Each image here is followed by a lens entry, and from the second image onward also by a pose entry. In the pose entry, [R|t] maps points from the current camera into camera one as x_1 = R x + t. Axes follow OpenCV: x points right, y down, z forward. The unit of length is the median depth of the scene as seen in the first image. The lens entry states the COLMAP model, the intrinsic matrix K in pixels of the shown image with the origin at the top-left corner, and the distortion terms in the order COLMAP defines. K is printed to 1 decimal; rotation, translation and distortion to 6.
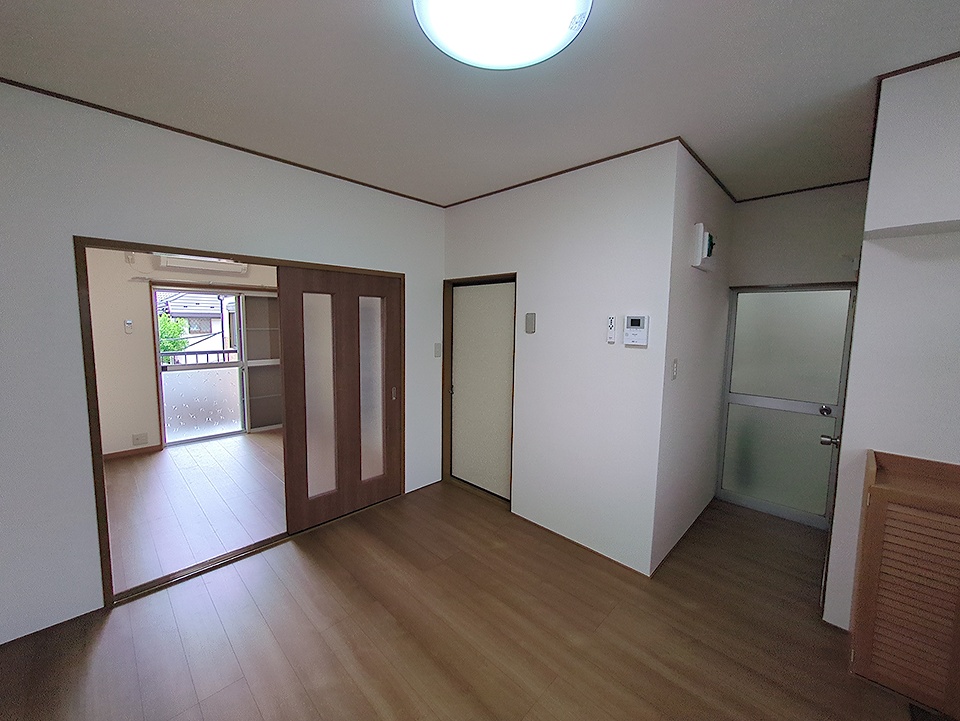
lens RADIAL K [[382.9, 0, 478.6], [0, 382.9, 359.2], [0, 0, 1]] dist [0.004326, 0.001970]
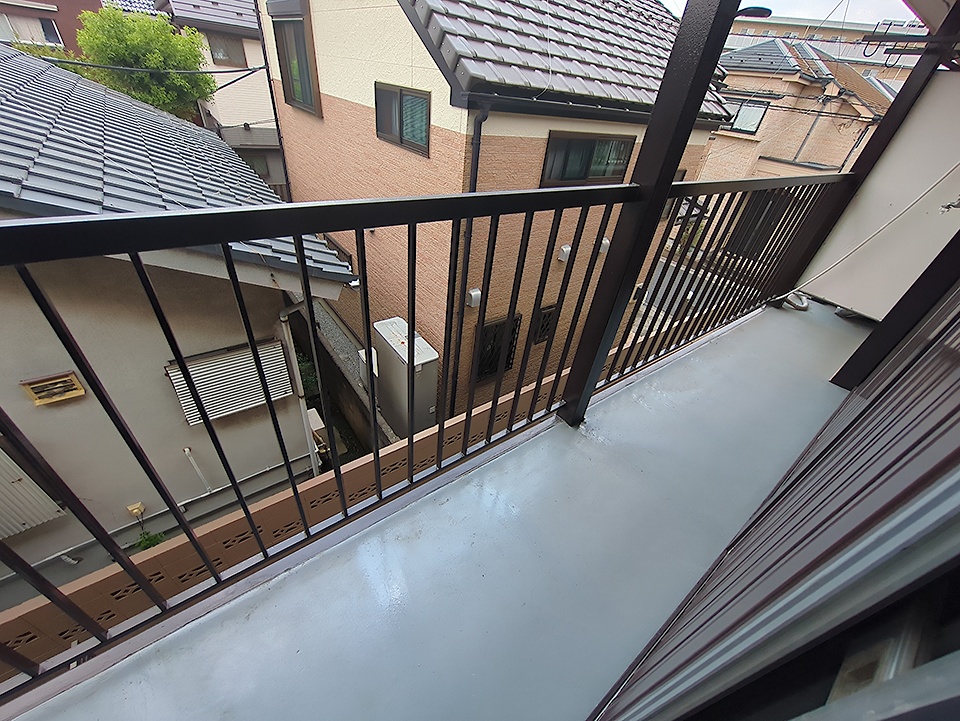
lens RADIAL K [[382.9, 0, 481.0], [0, 382.9, 359.9], [0, 0, 1]] dist [0.004326, 0.001970]
pose [[0.985228, 0.158029, -0.065969, -0.207366], [-0.103077, 0.854891, 0.508465, -0.018873], [0.136749, -0.494154, 0.858552, 0.281597]]
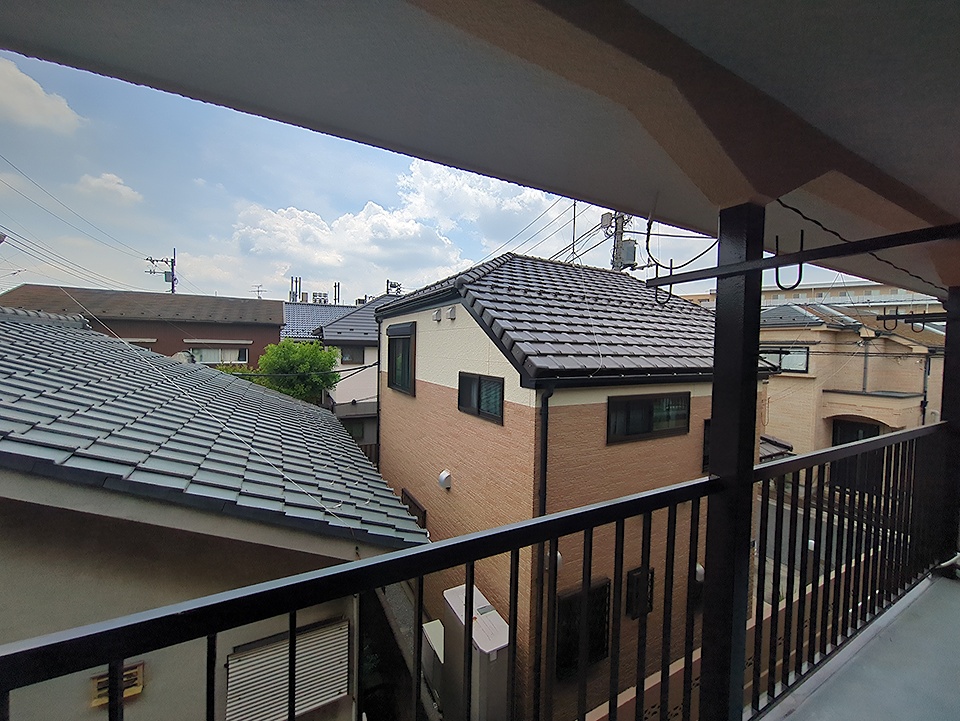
lens RADIAL K [[382.9, 0, 483.9], [0, 382.9, 365.0], [0, 0, 1]] dist [0.004326, 0.001970]
pose [[0.958543, 0.014503, -0.284579, -0.210620], [-0.031393, 0.997999, -0.054881, -0.028156], [0.283214, 0.061540, 0.957080, 0.278057]]
